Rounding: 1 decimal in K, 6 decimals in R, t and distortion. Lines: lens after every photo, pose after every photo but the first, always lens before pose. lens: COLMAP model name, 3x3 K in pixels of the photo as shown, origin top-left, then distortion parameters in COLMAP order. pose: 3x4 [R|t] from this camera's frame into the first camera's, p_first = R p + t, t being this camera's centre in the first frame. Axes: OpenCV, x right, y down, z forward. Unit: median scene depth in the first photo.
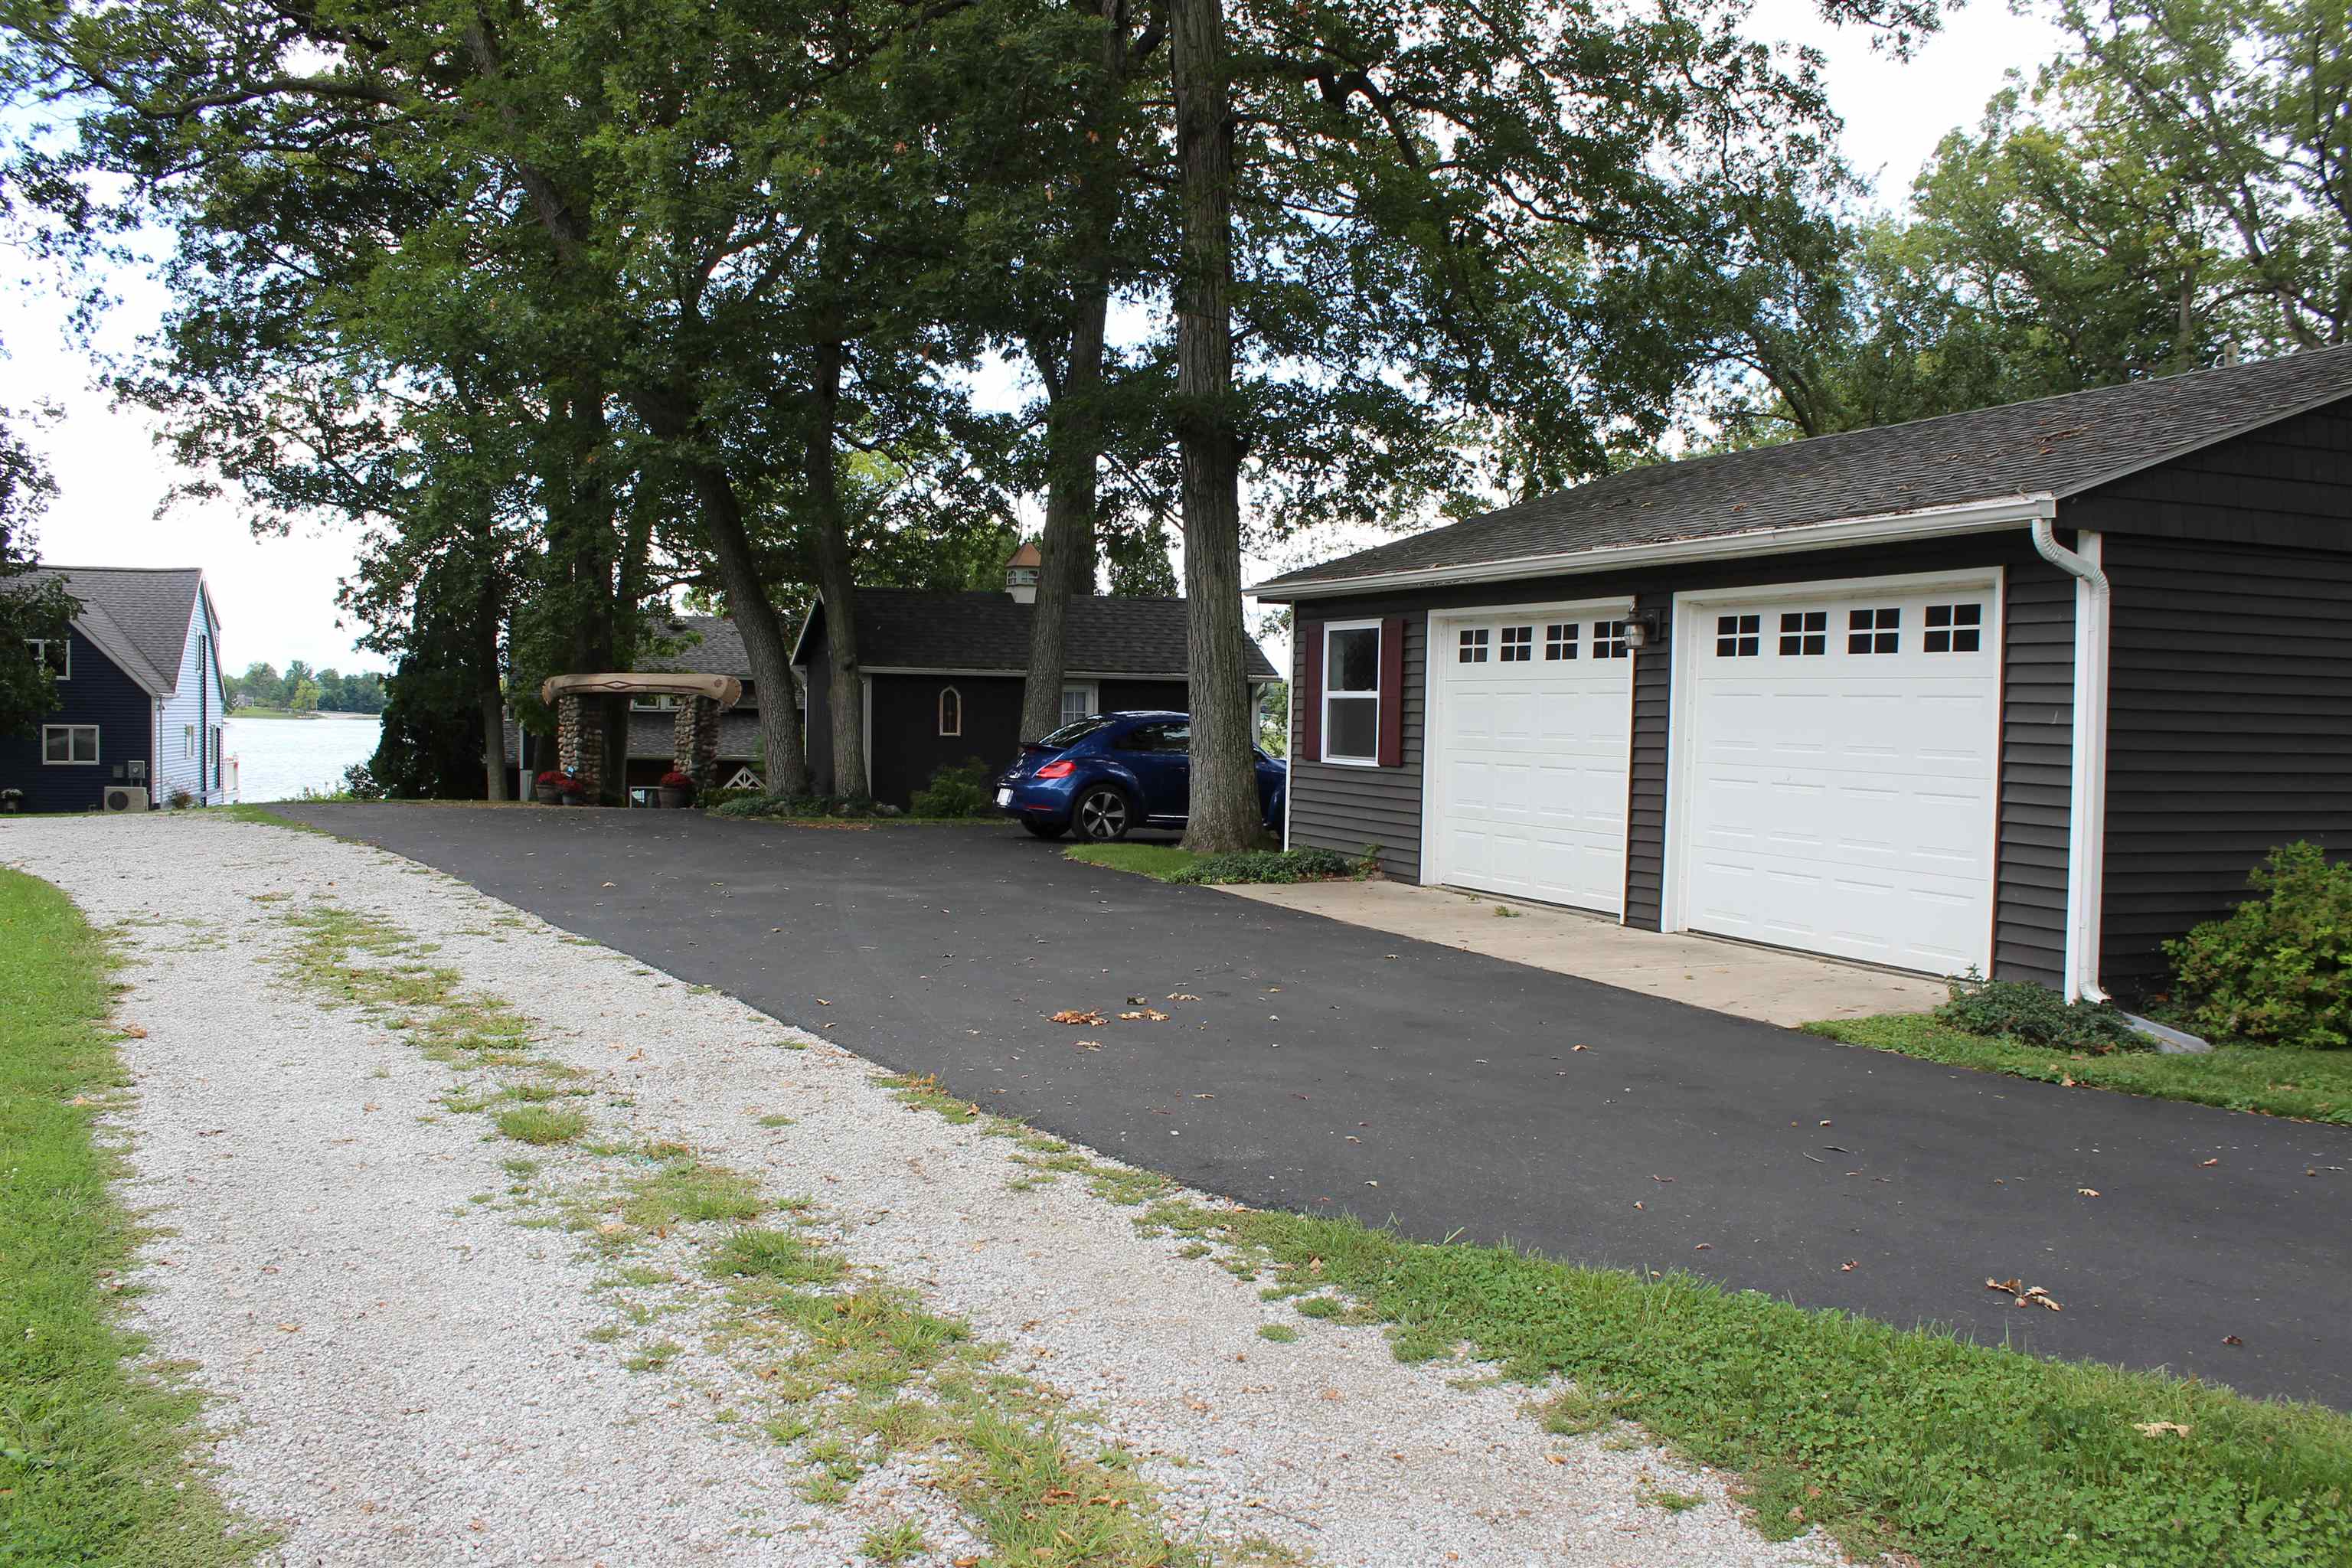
lens RADIAL K [[1937.0, 0, 1176.0], [0, 1937.0, 784.0], [0, 0, 1]] dist [-0.156369, 0.103182]
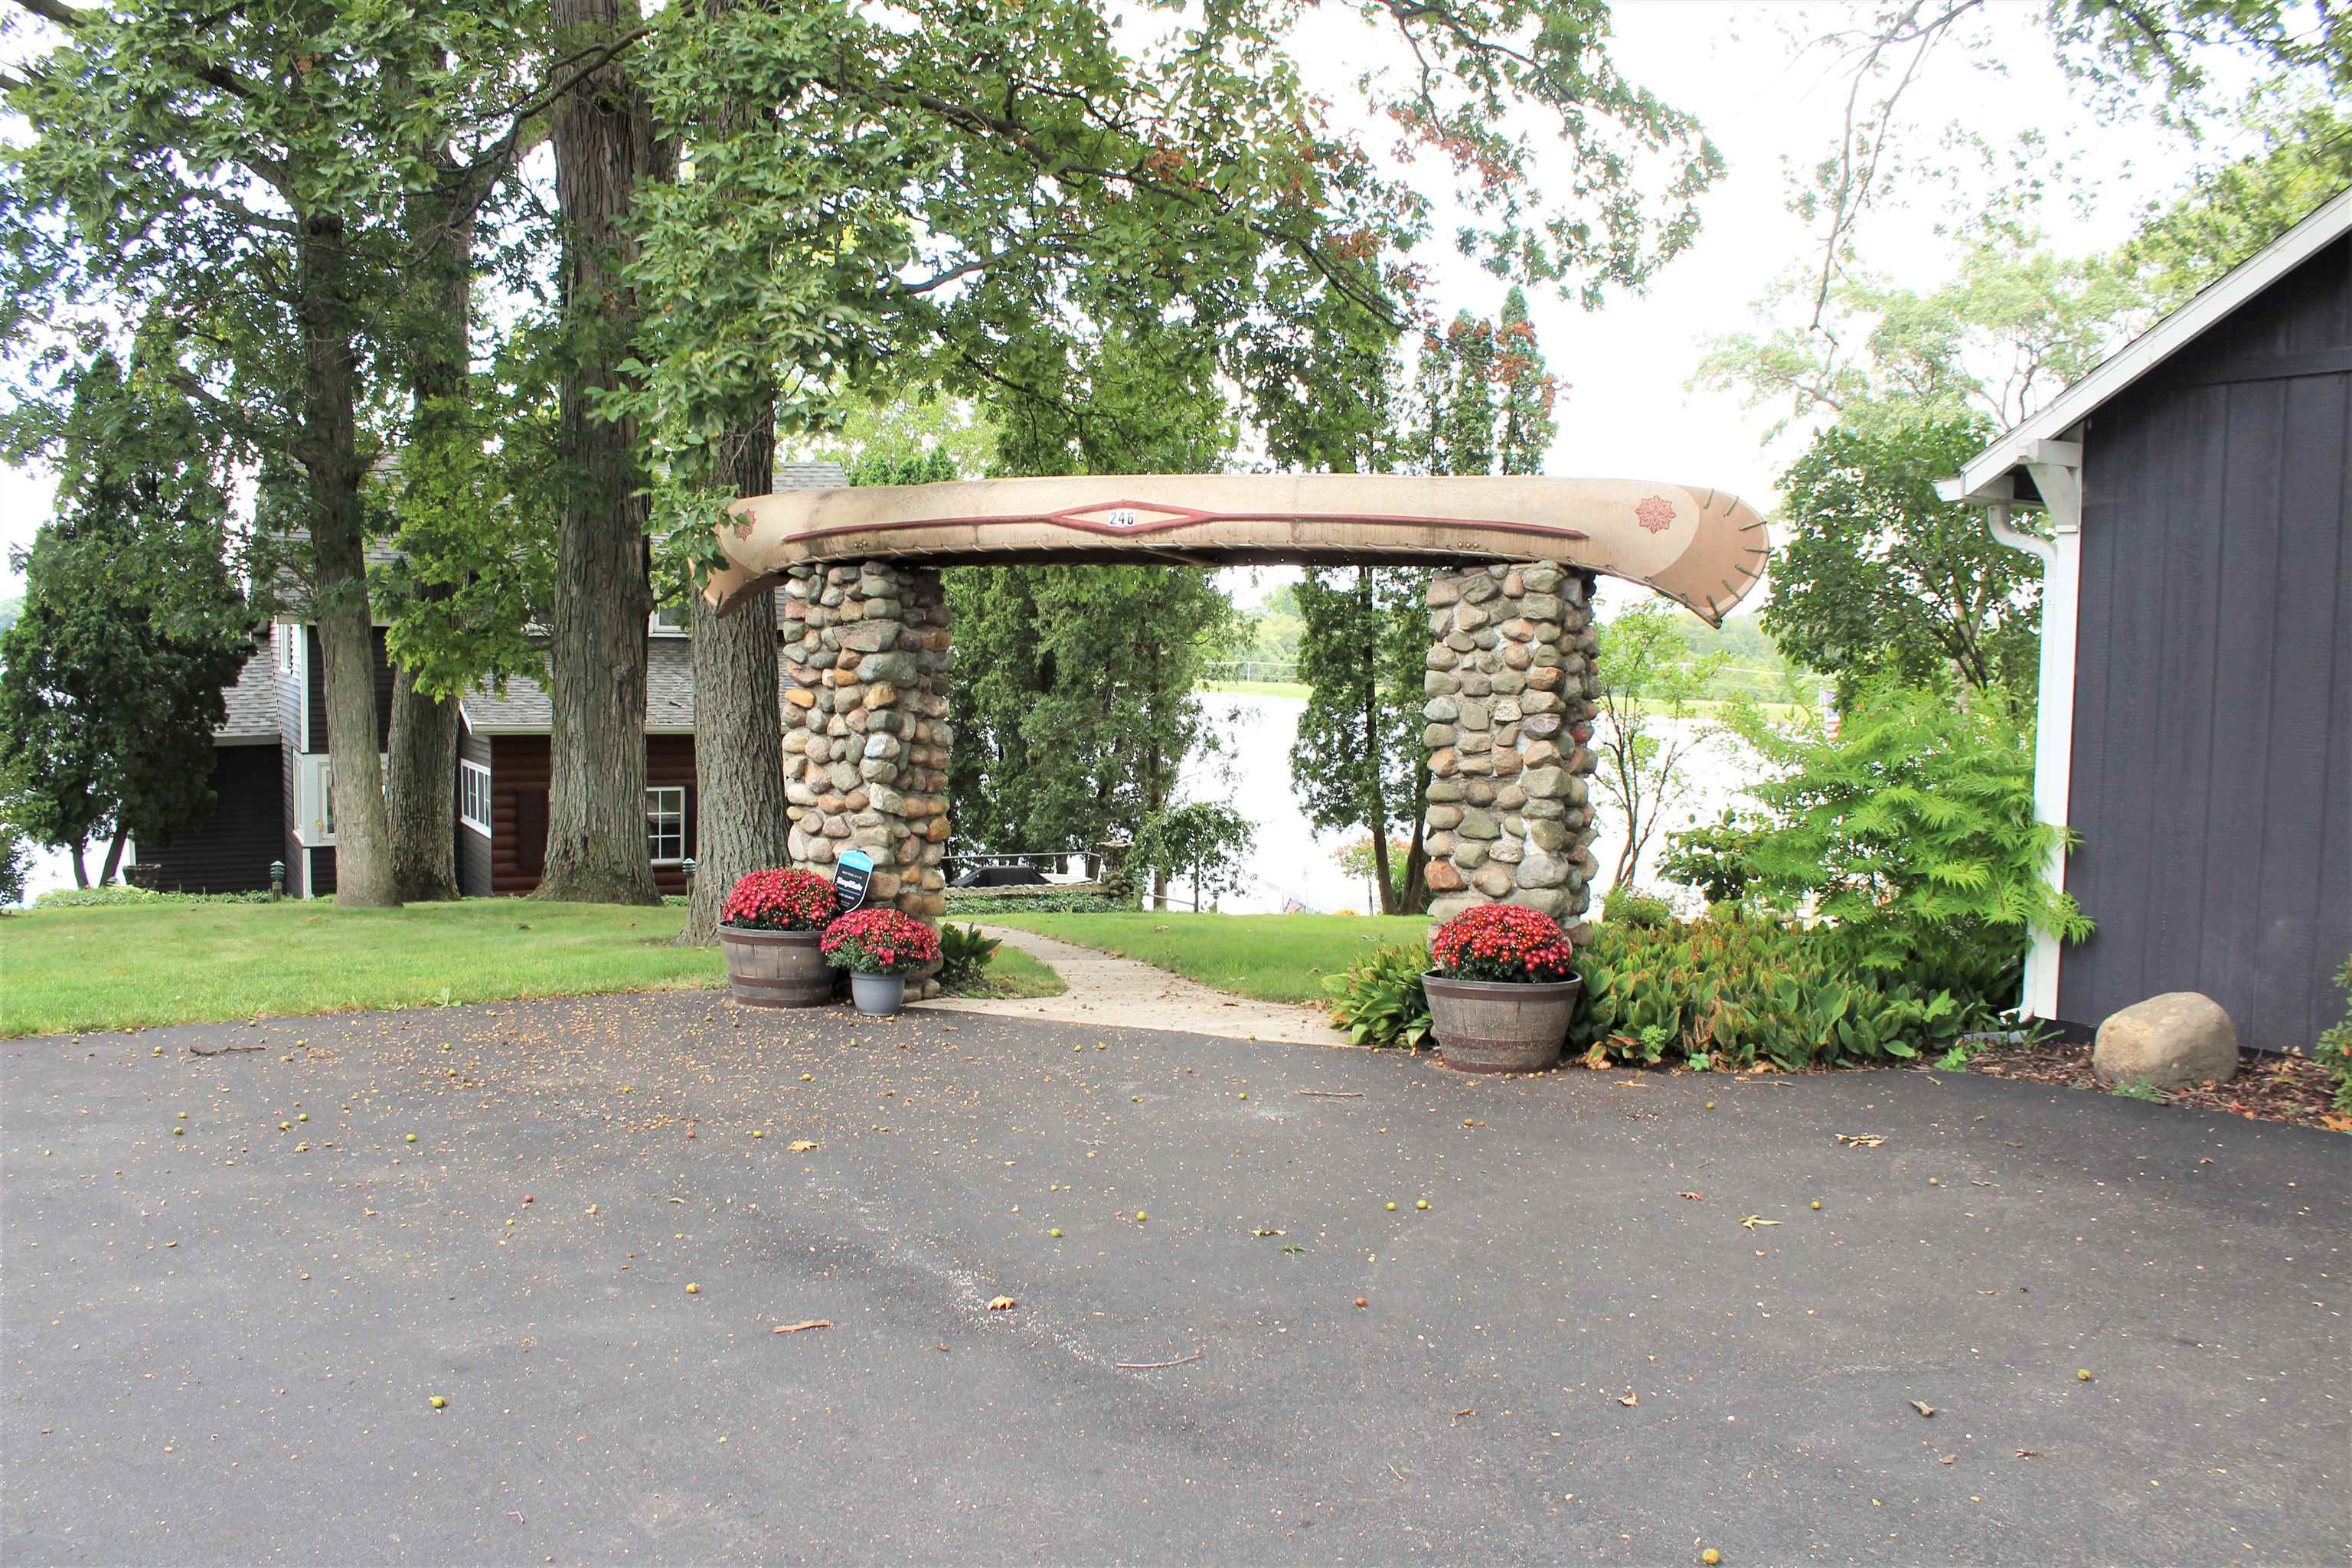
lens RADIAL K [[1937.0, 0, 1176.0], [0, 1937.0, 784.0], [0, 0, 1]] dist [-0.156369, 0.103182]
pose [[0.984426, -0.009323, 0.175554, -0.321936], [0.002176, 0.999162, 0.040864, -0.028125], [-0.175788, -0.039846, 0.983621, 0.746101]]
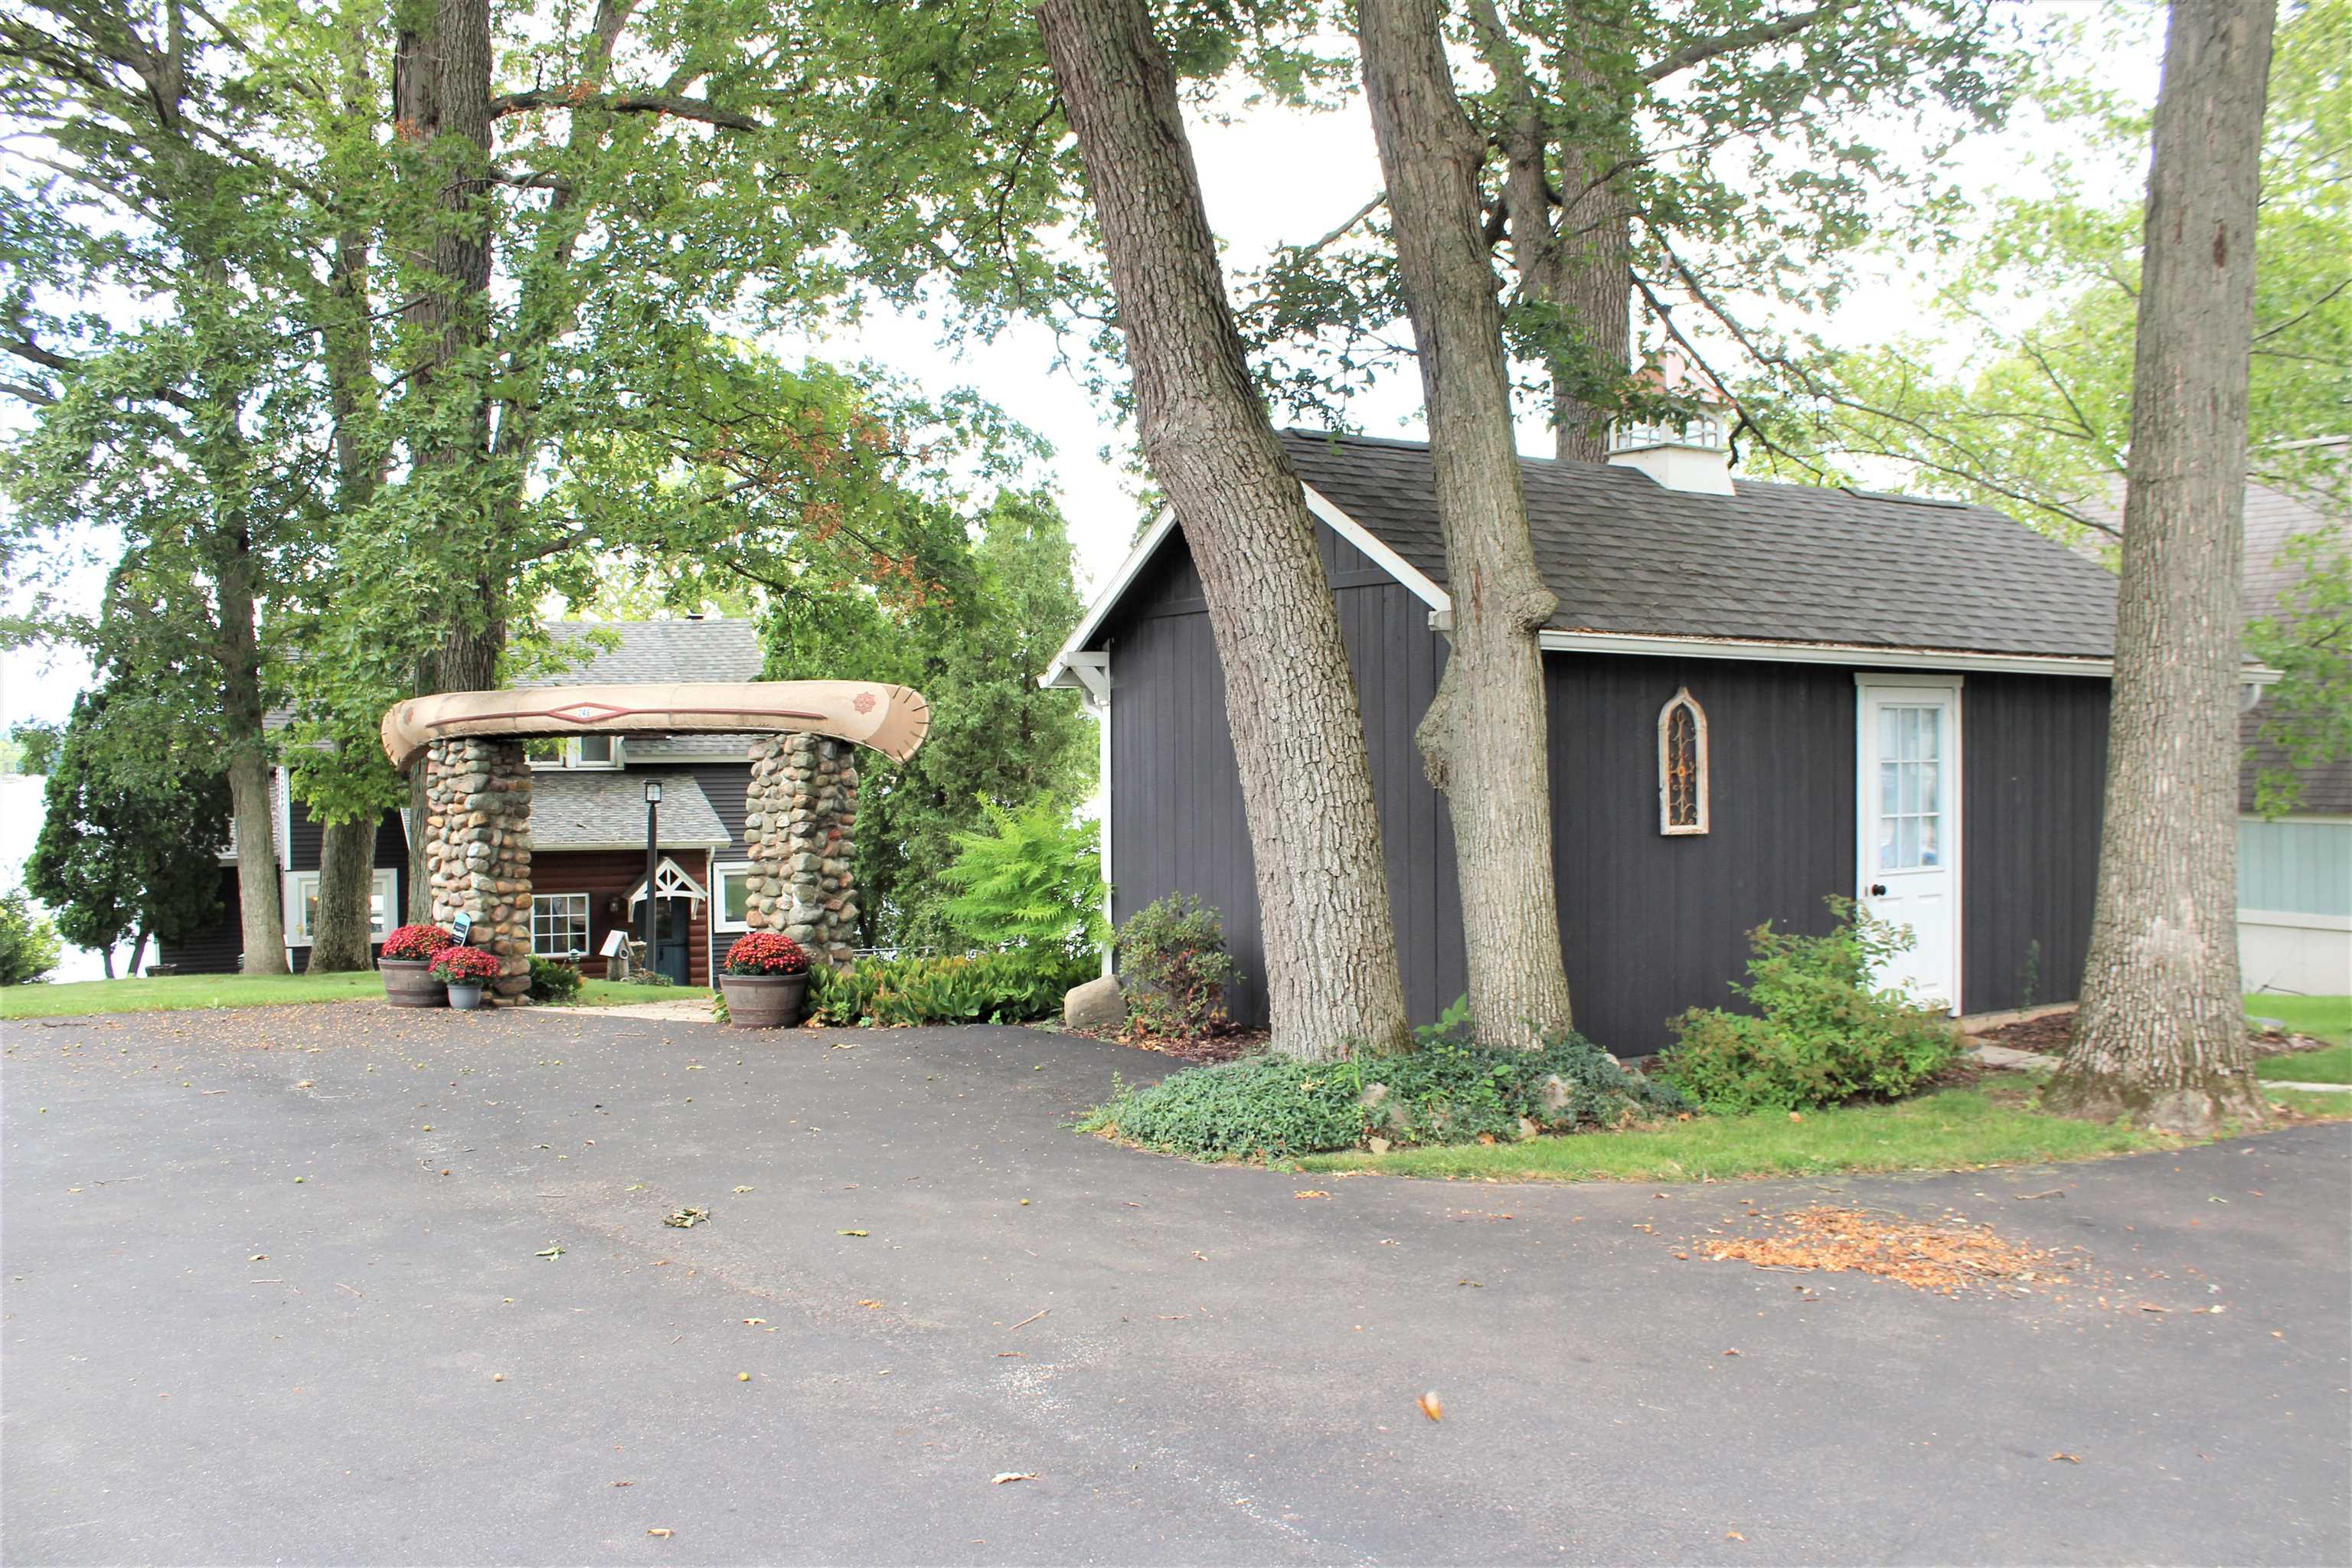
lens RADIAL K [[1937.0, 0, 1176.0], [0, 1937.0, 784.0], [0, 0, 1]] dist [-0.156369, 0.103182]
pose [[0.991582, -0.022740, 0.127465, -0.216347], [0.025136, 0.999536, -0.017220, -0.026168], [-0.127015, 0.020279, 0.991694, 0.572507]]
